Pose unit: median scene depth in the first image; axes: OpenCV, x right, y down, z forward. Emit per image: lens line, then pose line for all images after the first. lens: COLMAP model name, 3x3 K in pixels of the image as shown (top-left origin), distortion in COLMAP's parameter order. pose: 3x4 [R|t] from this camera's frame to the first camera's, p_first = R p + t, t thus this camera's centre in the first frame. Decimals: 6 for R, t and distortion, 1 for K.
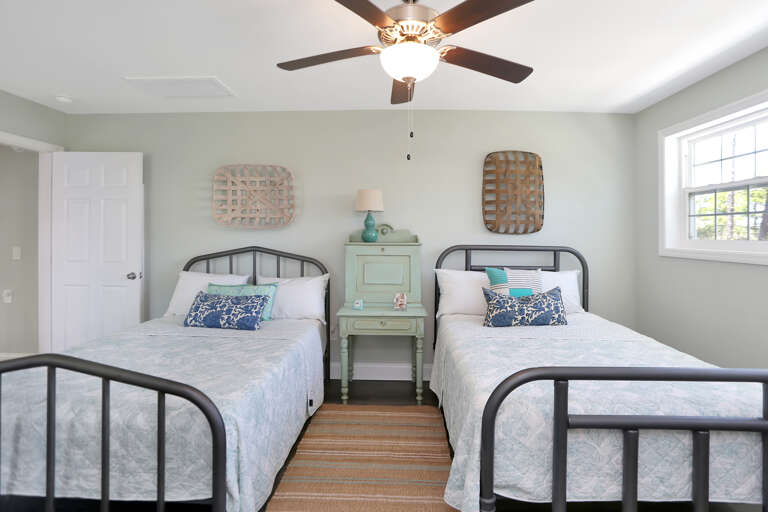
lens RADIAL K [[392.6, 0, 371.4], [0, 392.6, 232.9], [0, 0, 1]] dist [-0.050216, 0.017774]
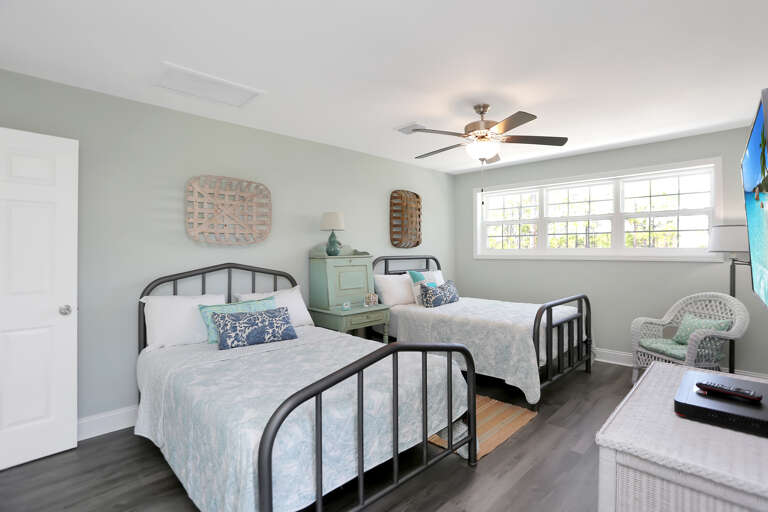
lens RADIAL K [[392.6, 0, 389.5], [0, 392.6, 253.4], [0, 0, 1]] dist [-0.050216, 0.017774]
pose [[0.666265, -0.017659, 0.745506, -0.760545], [0.017179, 0.999818, 0.008329, 0.009790], [-0.745517, 0.007258, 0.666447, 0.074642]]
